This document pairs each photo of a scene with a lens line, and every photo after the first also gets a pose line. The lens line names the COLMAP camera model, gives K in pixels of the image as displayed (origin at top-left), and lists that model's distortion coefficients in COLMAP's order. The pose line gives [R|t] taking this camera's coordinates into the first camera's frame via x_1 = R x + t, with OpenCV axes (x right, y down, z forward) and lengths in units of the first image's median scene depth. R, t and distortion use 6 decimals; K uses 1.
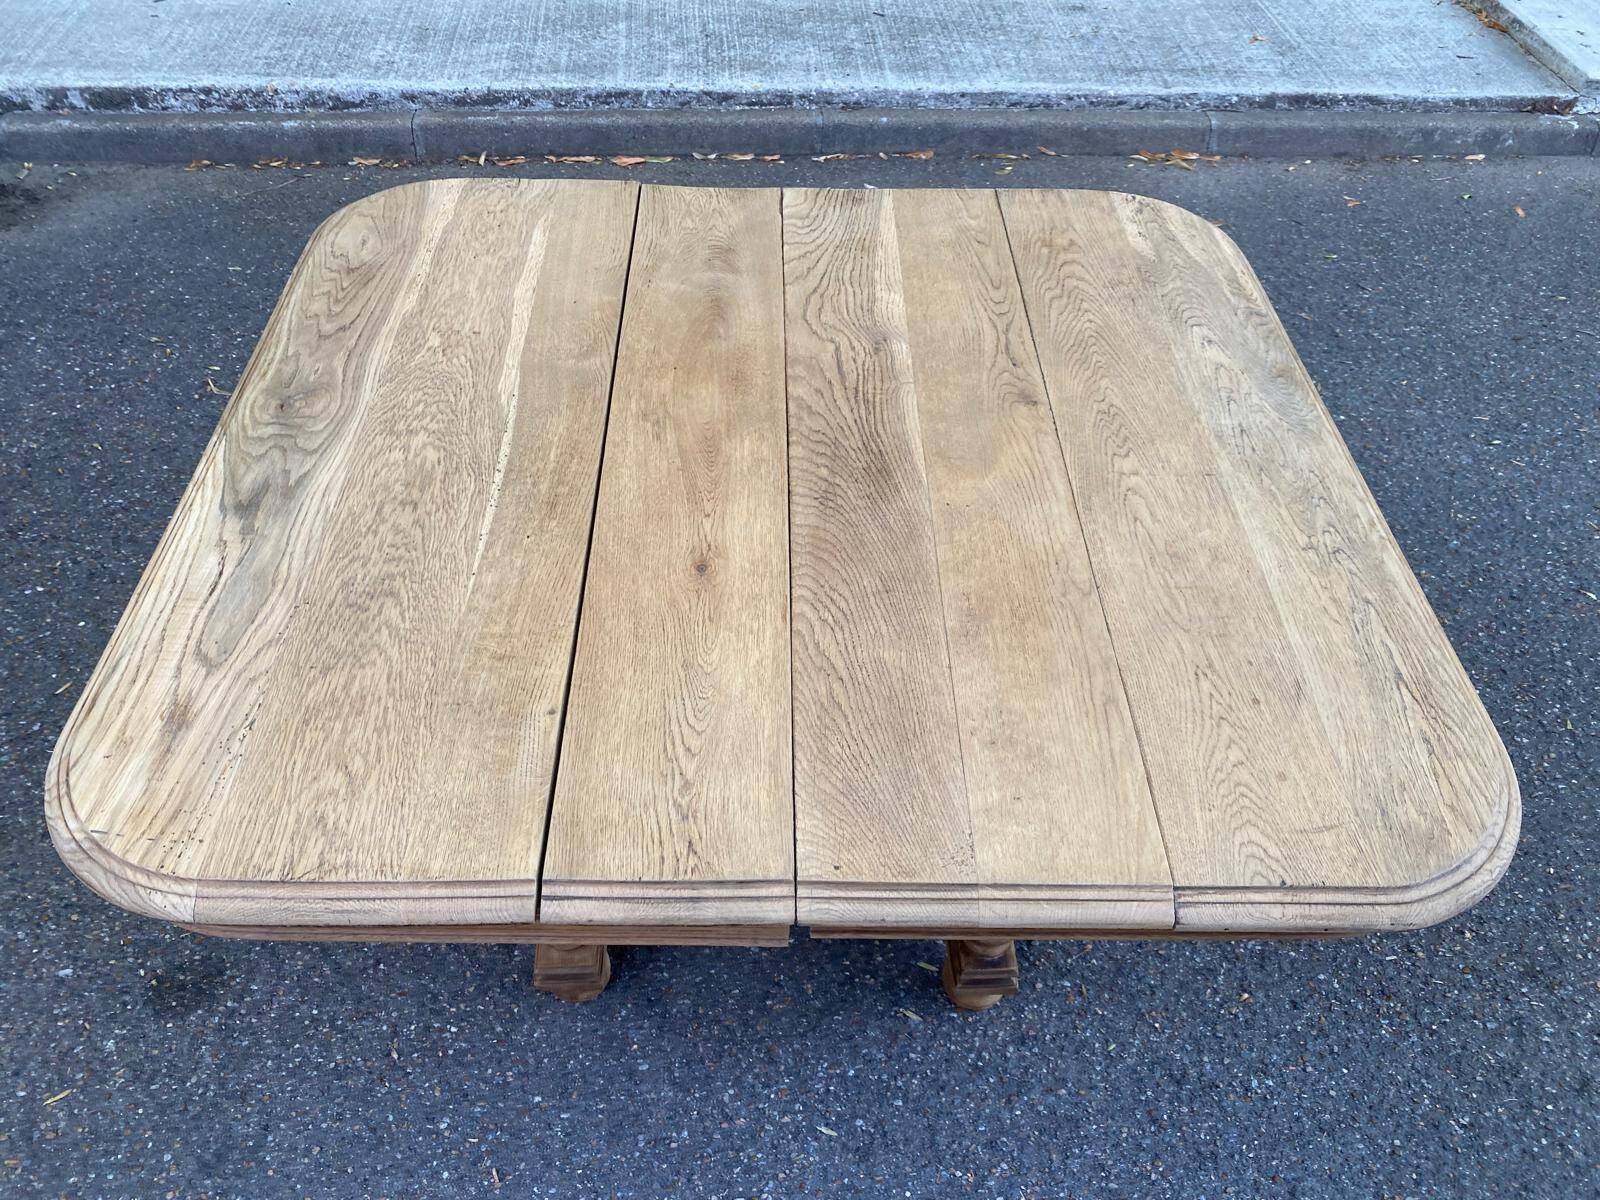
lens RADIAL K [[1226.0, 0, 770.4], [0, 1226.0, 575.5], [0, 0, 1]] dist [0.007899, -0.009169]
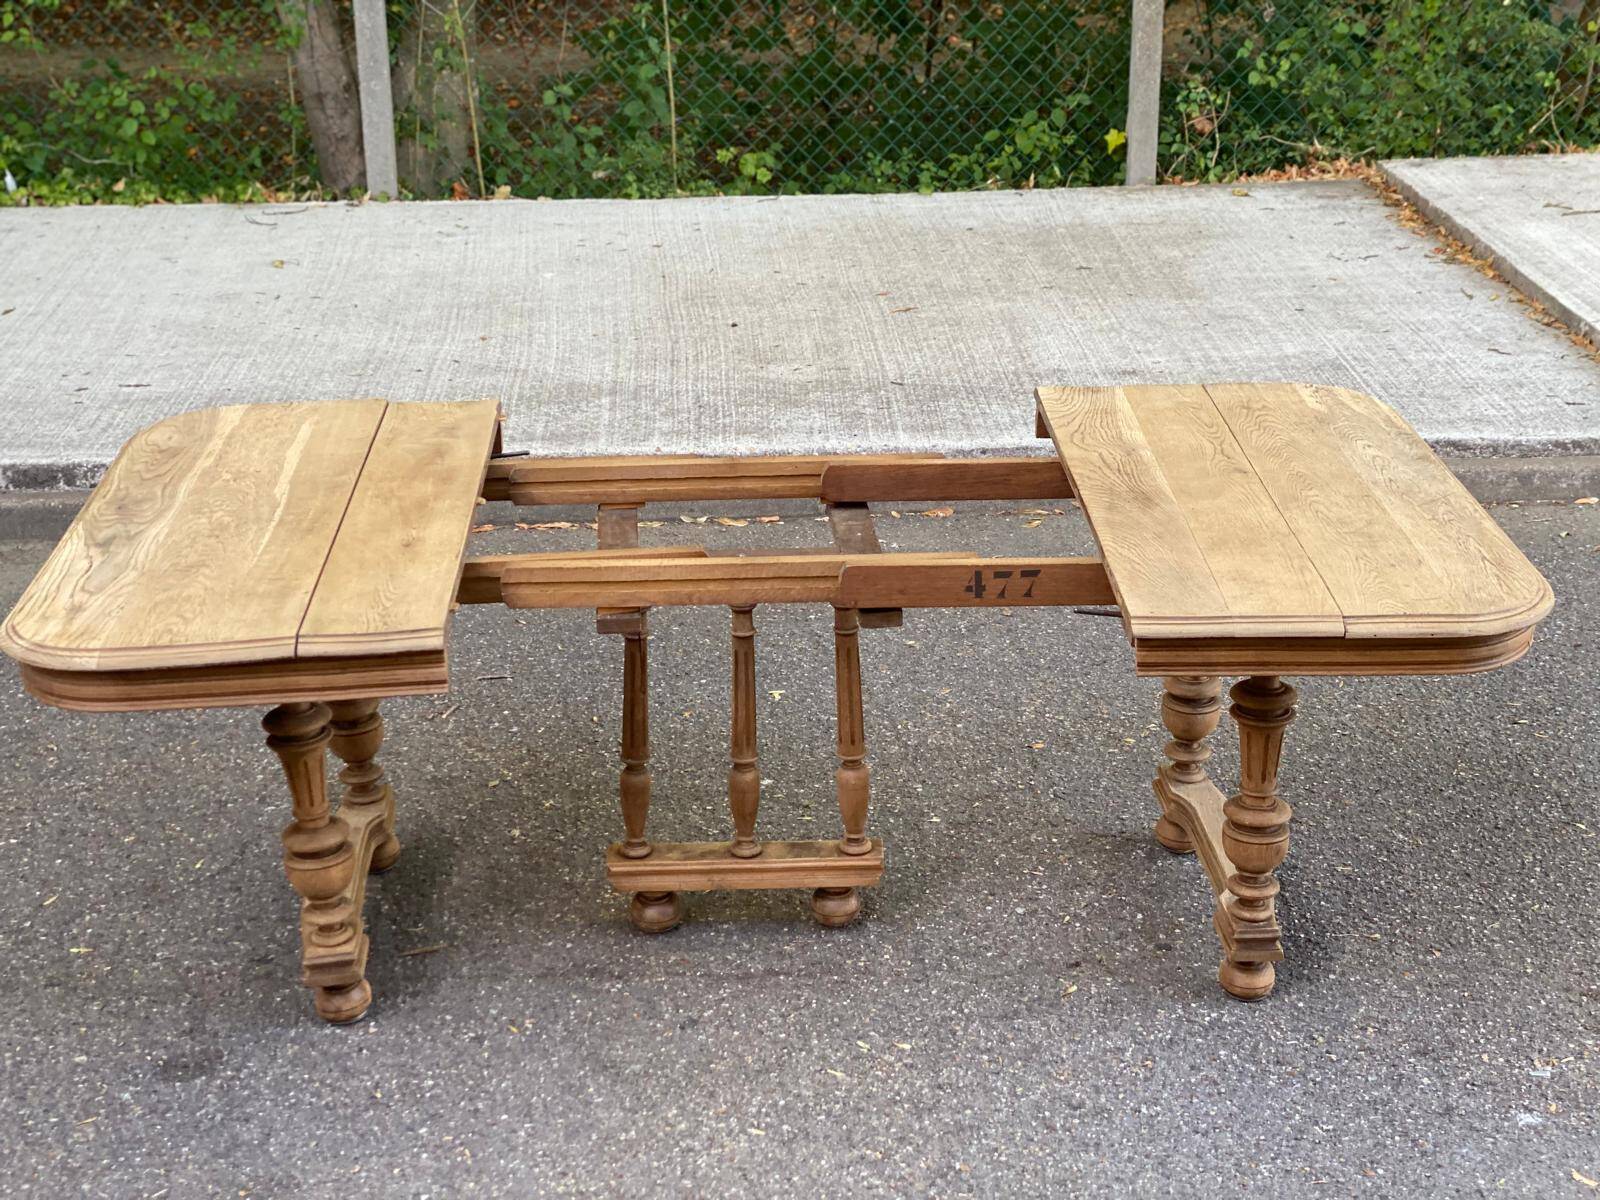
lens RADIAL K [[2396.6, 0, 820.4], [0, 2396.6, 586.0], [0, 0, 1]] dist [0.099387, 0.000000]
pose [[0.999345, -0.026907, -0.024183, 0.173397], [0.014909, 0.915356, -0.402369, 0.891296], [0.032963, 0.401745, 0.915158, -1.254760]]
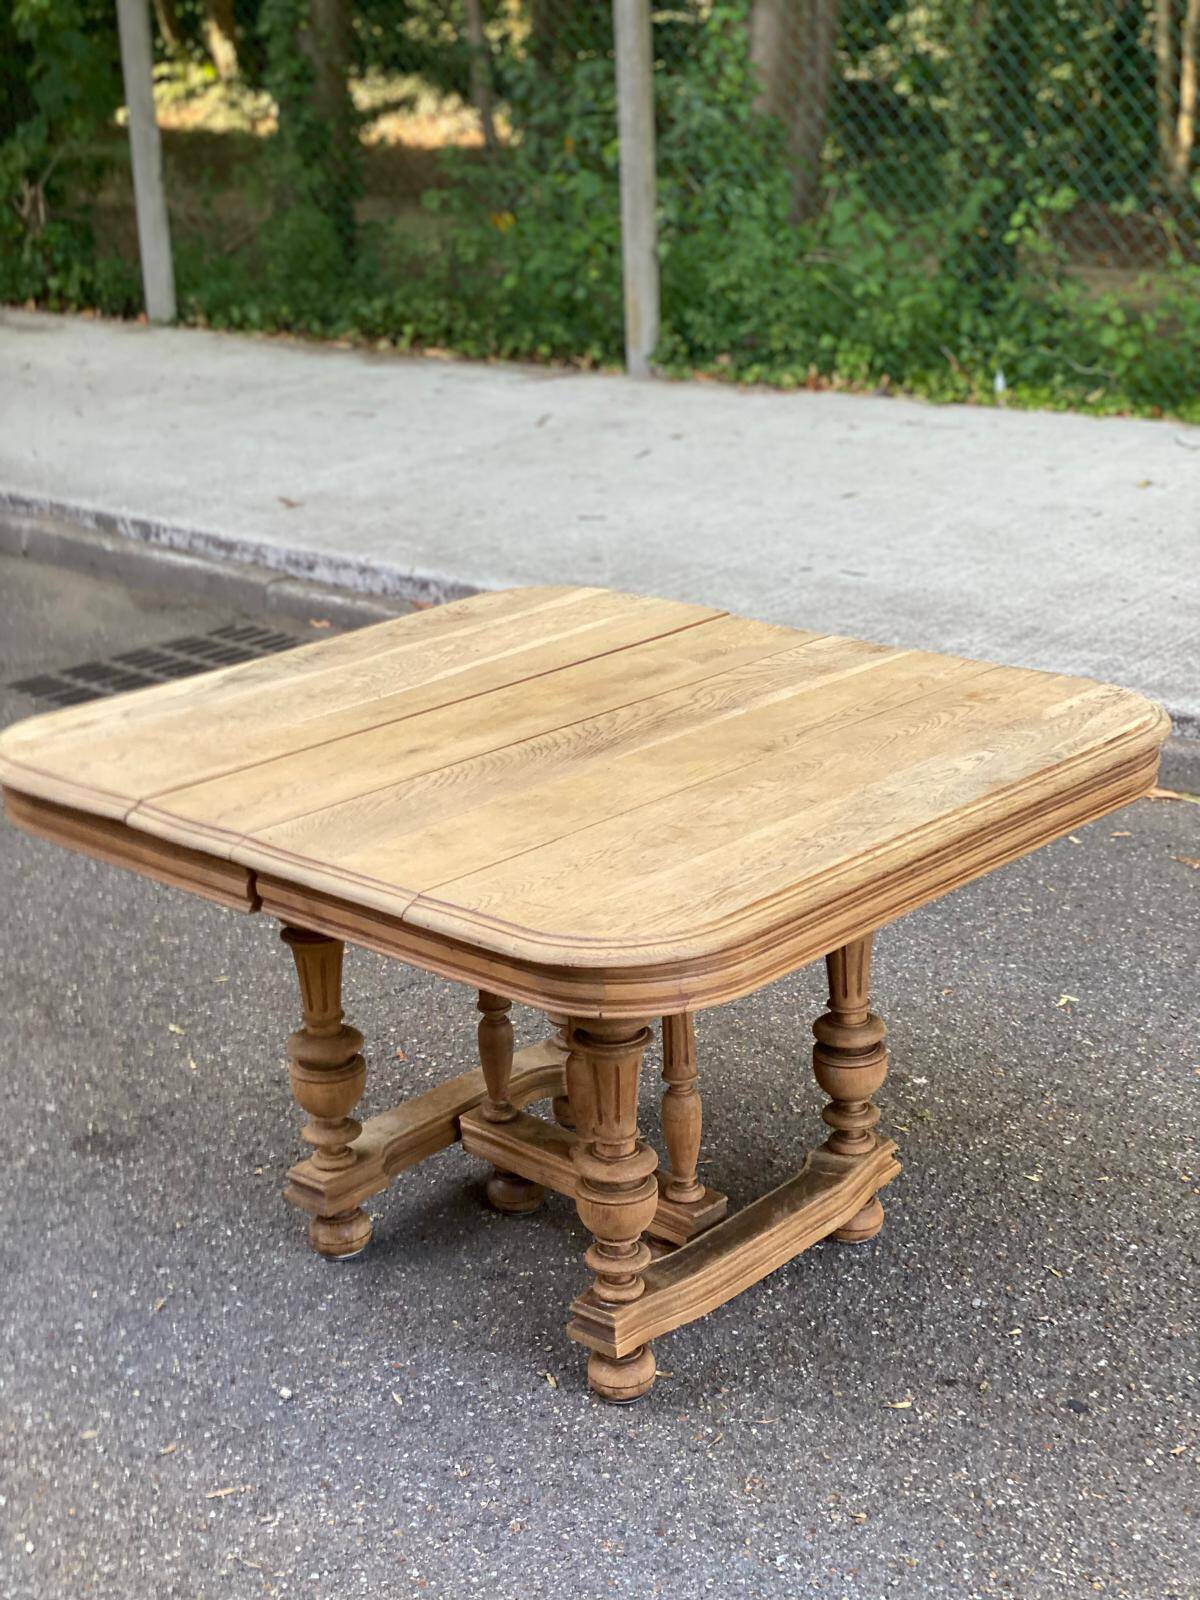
lens RADIAL K [[2378.6, 0, 622.0], [0, 2378.6, 846.1], [0, 0, 1]] dist [0.126093, 0.000000]
pose [[0.736117, 0.189170, -0.649882, 1.360802], [-0.442573, 0.860981, -0.250682, 0.473658], [0.512114, 0.472152, 0.717504, -0.514974]]
